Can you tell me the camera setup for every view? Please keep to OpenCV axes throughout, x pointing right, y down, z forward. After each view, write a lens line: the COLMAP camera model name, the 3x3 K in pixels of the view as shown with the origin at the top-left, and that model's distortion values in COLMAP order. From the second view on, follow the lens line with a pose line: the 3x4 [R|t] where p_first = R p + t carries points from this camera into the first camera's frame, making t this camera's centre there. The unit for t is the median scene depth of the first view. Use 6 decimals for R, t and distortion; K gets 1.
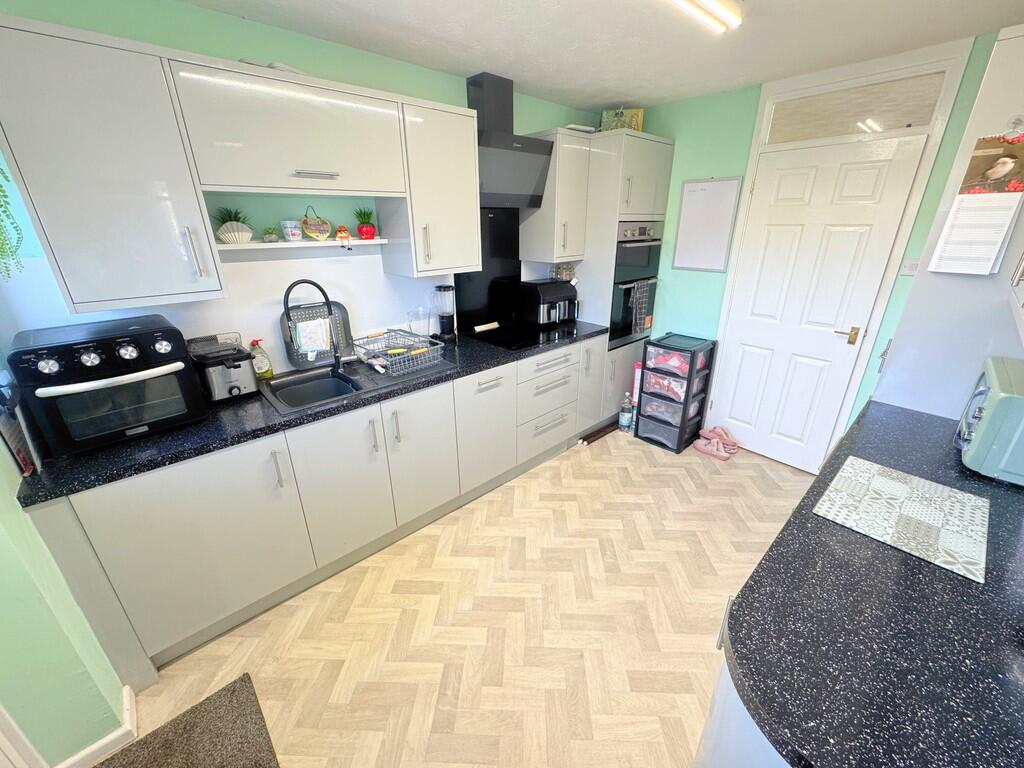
lens RADIAL K [[408.3, 0, 518.5], [0, 408.3, 386.7], [0, 0, 1]] dist [-0.004705, -0.000358]
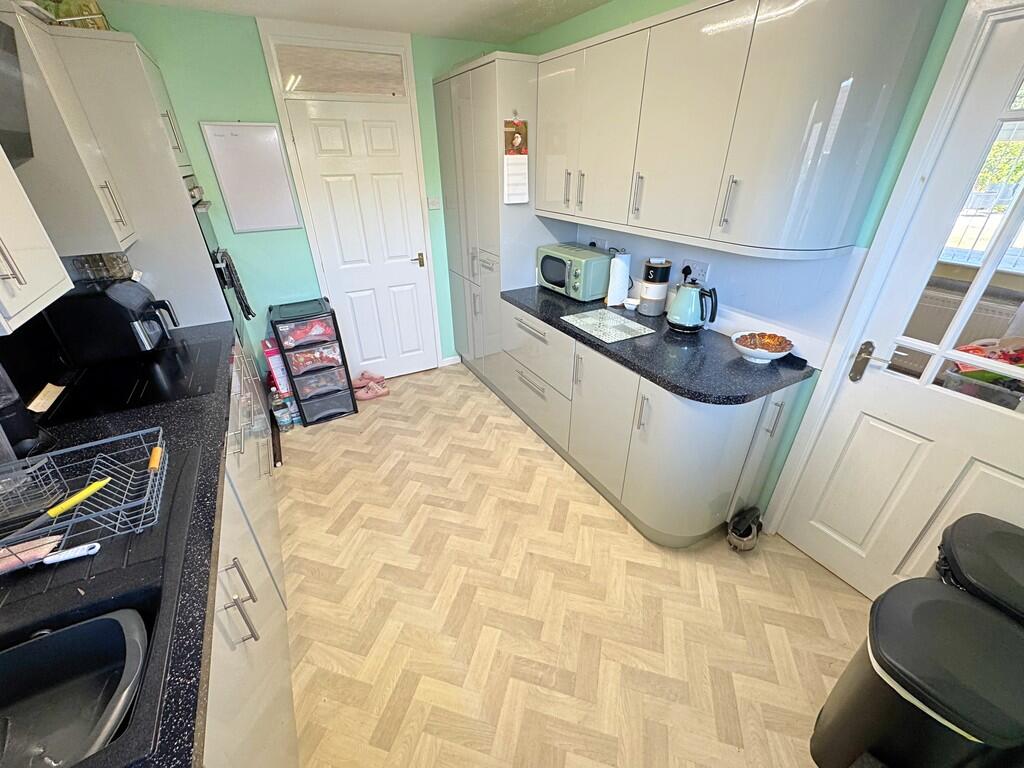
lens RADIAL K [[408.3, 0, 516.7], [0, 408.3, 382.2], [0, 0, 1]] dist [-0.004705, -0.000358]
pose [[0.234117, -0.464472, 0.854081, -0.453229], [0.369484, 0.855088, 0.363739, -0.160185], [-0.899261, 0.230412, 0.371805, 0.328893]]
